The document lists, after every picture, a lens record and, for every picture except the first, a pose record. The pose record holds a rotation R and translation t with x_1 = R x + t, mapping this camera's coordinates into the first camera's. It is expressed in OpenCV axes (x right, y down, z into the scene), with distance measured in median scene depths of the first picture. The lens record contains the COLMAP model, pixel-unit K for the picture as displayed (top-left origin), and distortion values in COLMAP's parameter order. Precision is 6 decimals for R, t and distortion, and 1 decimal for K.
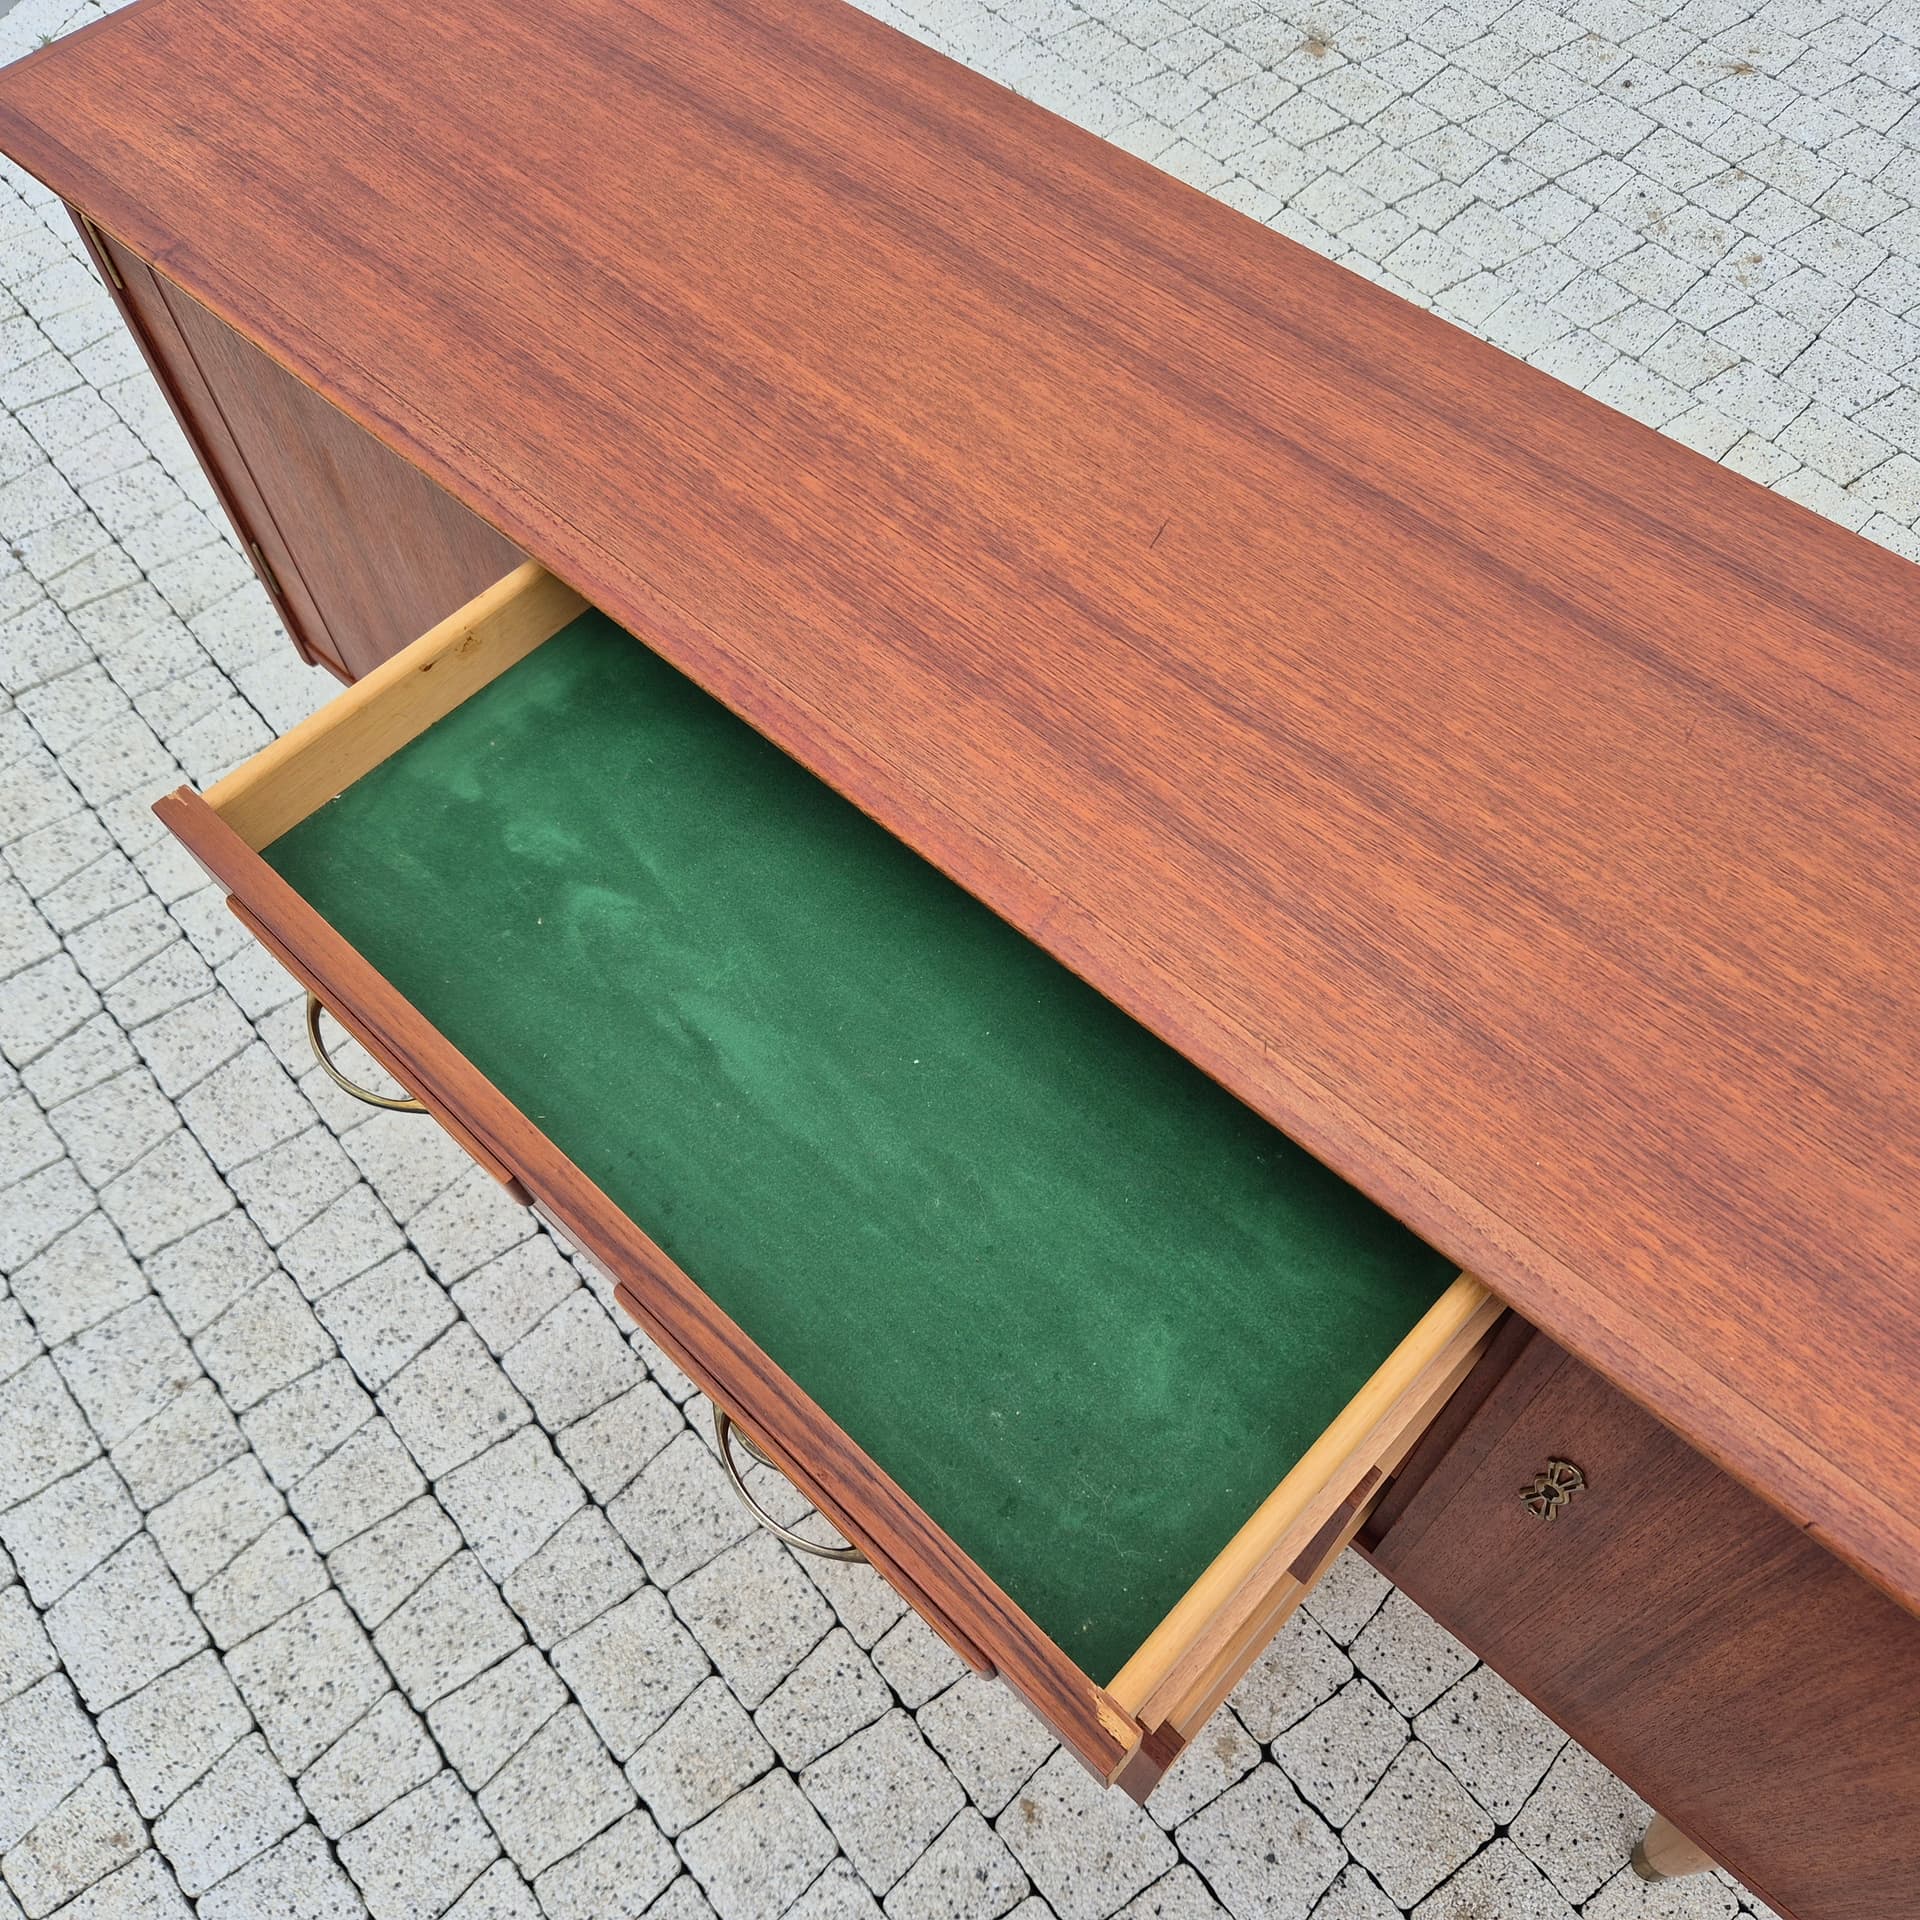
lens RADIAL K [[1721.1, 0, 978.8], [0, 1721.1, 977.2], [0, 0, 1]] dist [0.071902, -0.063096]
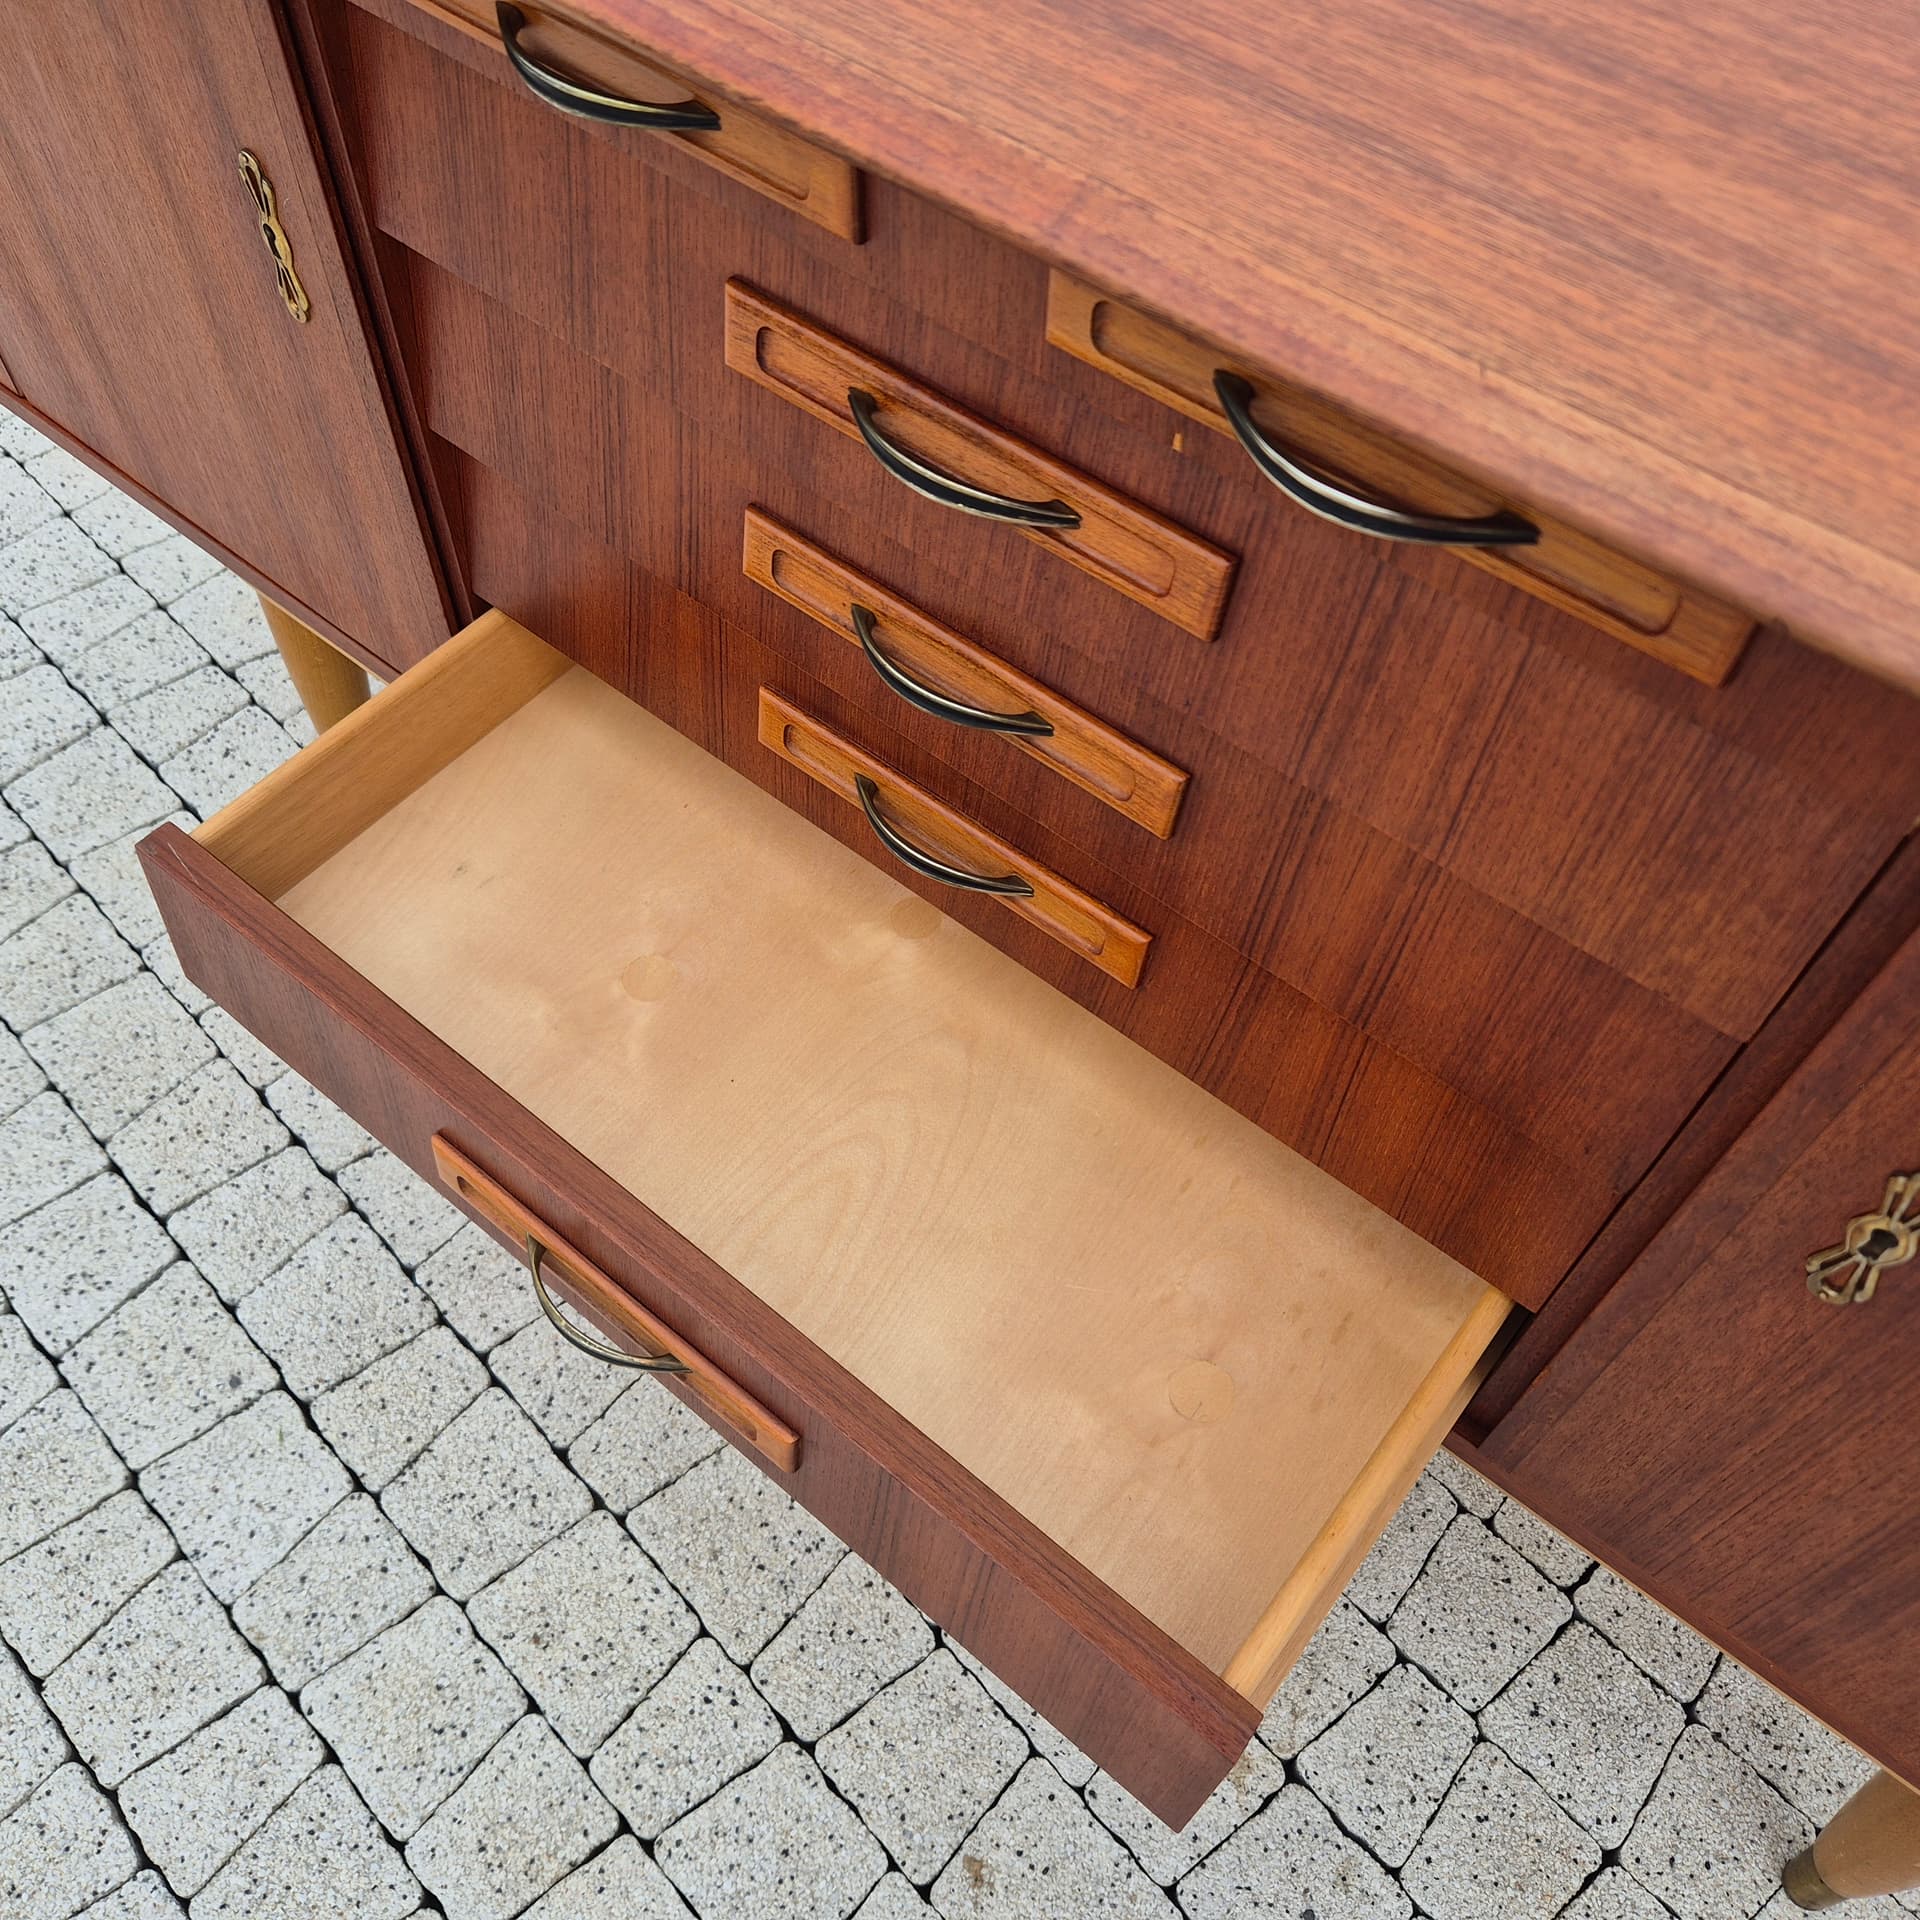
lens RADIAL K [[1721.1, 0, 951.8], [0, 1721.1, 964.8], [0, 0, 1]] dist [0.071902, -0.063096]
pose [[0.996590, -0.025098, 0.078607, -0.028031], [0.029388, 0.998113, -0.053906, 0.138149], [-0.077106, 0.056032, 0.995447, 0.252757]]
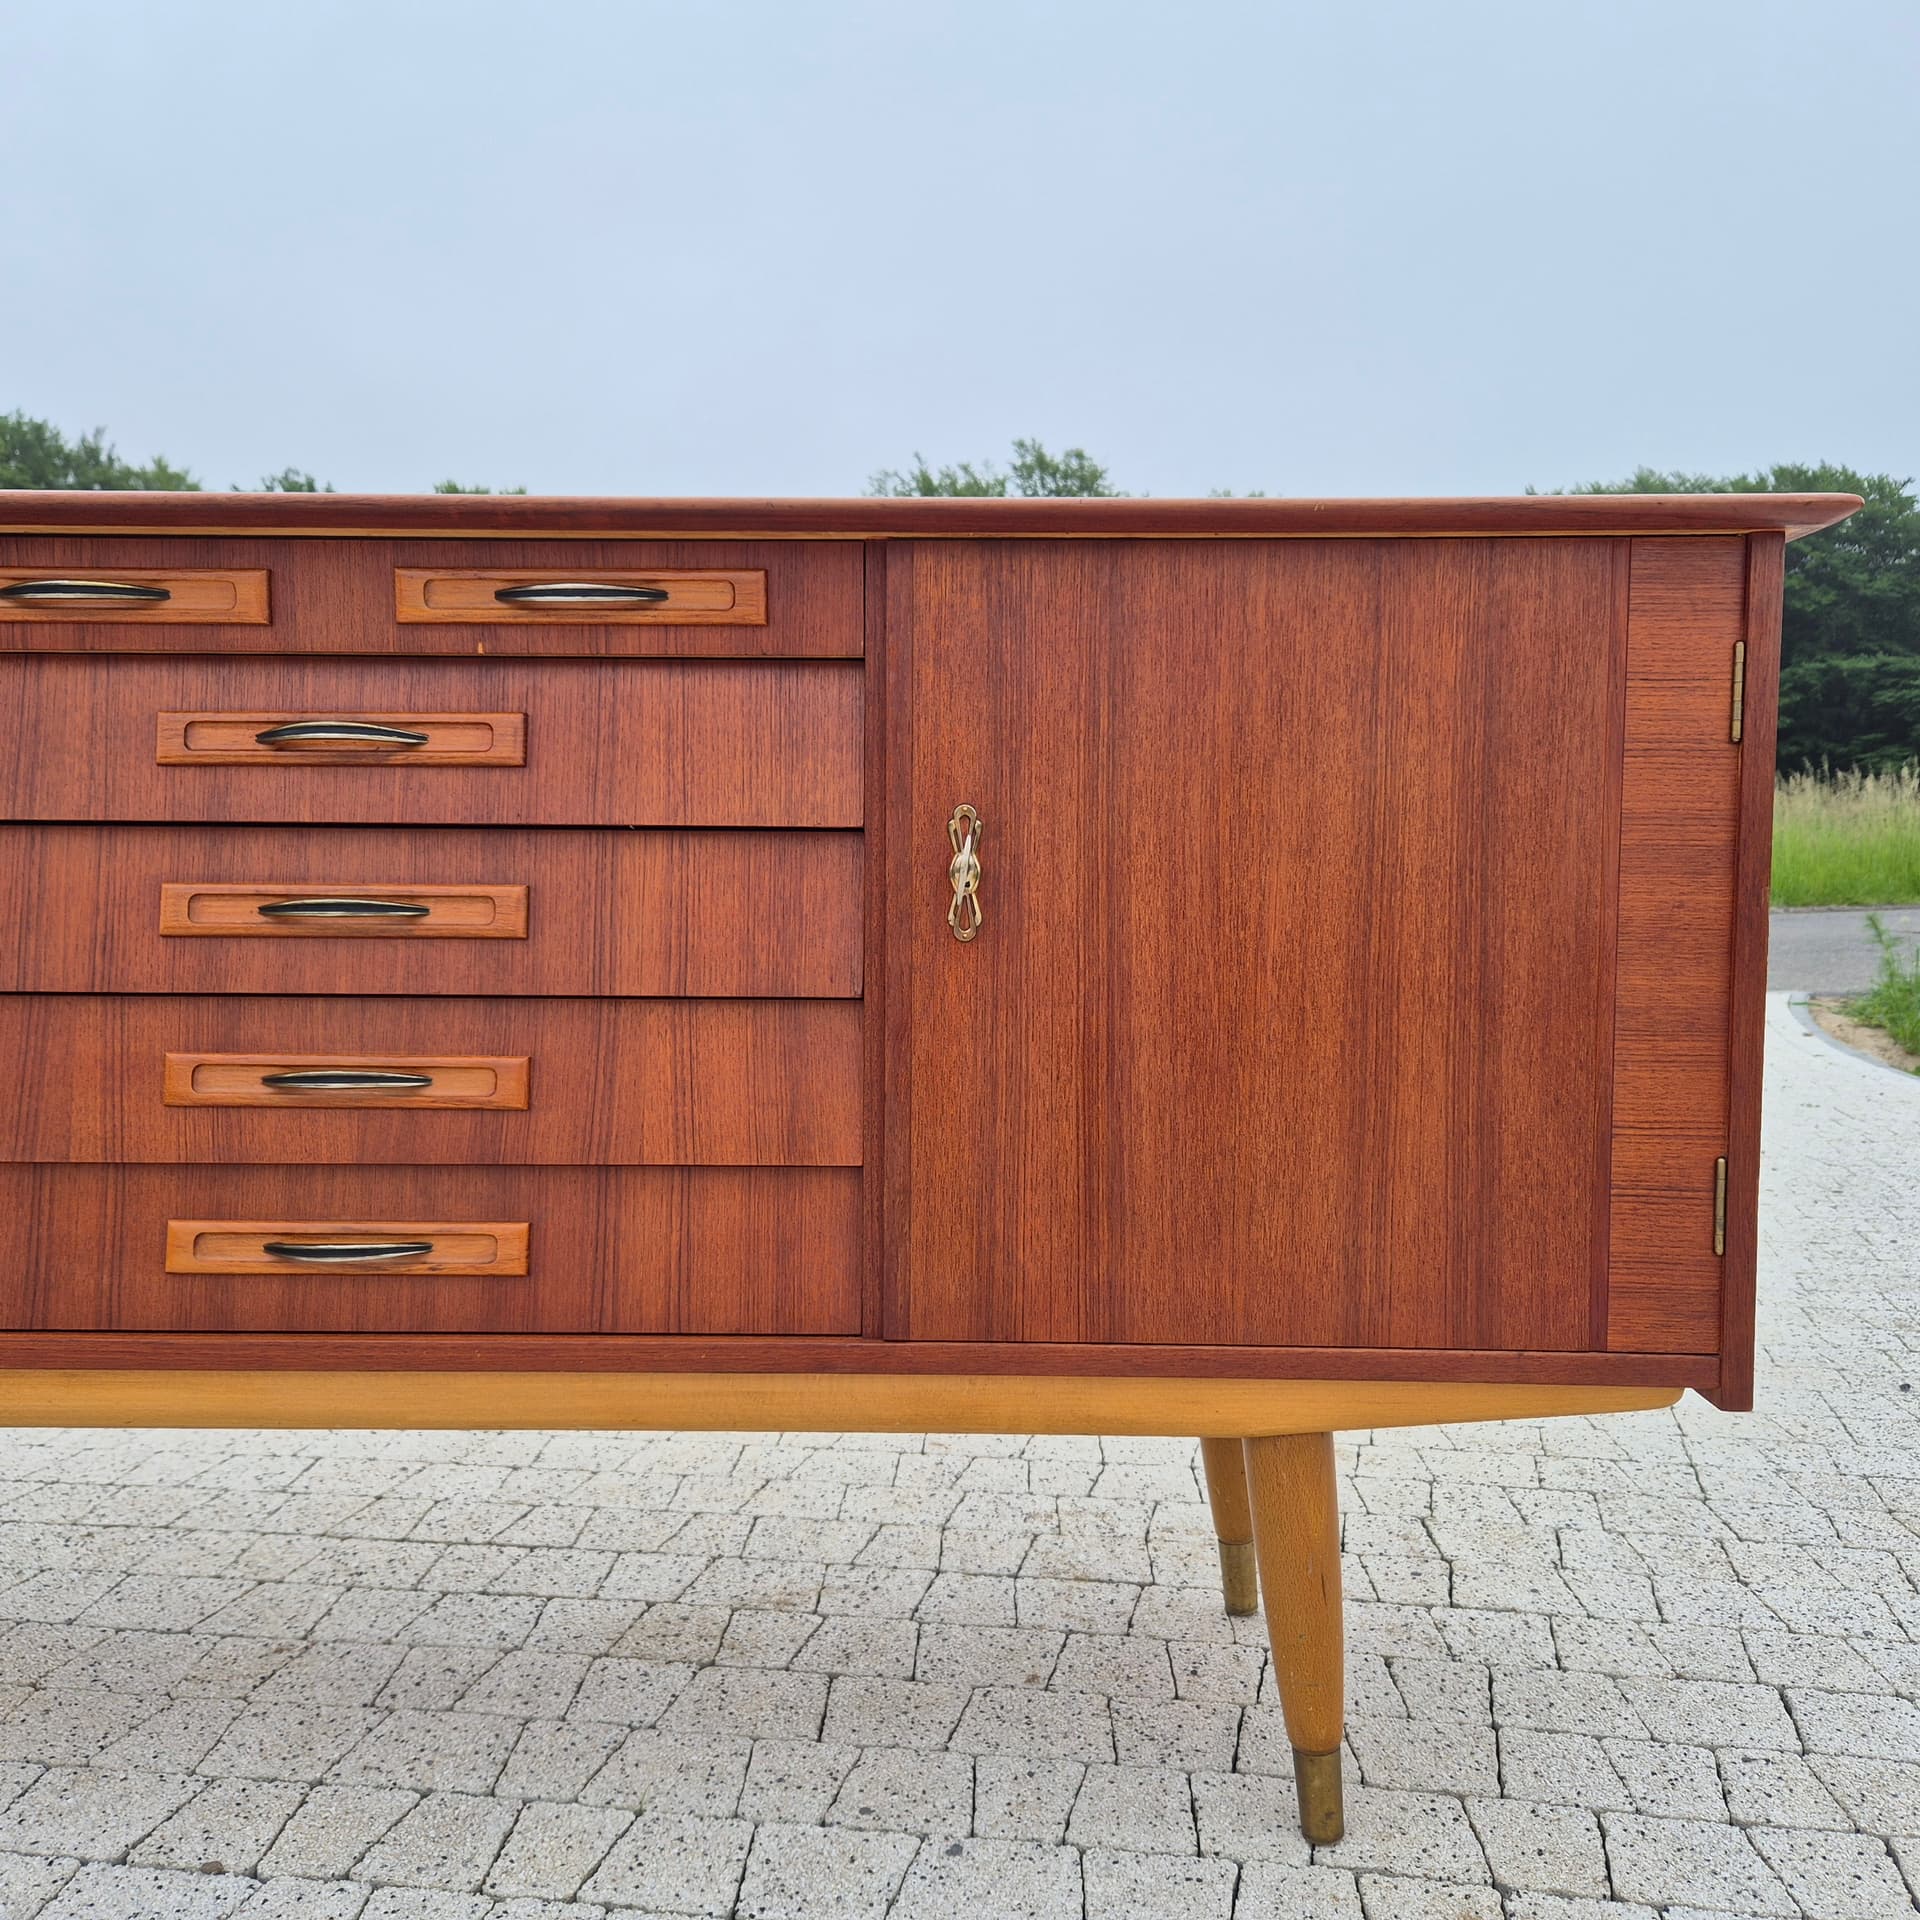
lens RADIAL K [[1721.1, 0, 976.5], [0, 1721.1, 975.8], [0, 0, 1]] dist [0.071902, -0.063096]
pose [[0.745249, -0.017585, 0.666554, -0.292199], [0.560102, 0.558904, -0.611484, 0.669888], [-0.361786, 0.829046, 0.426372, 0.339269]]
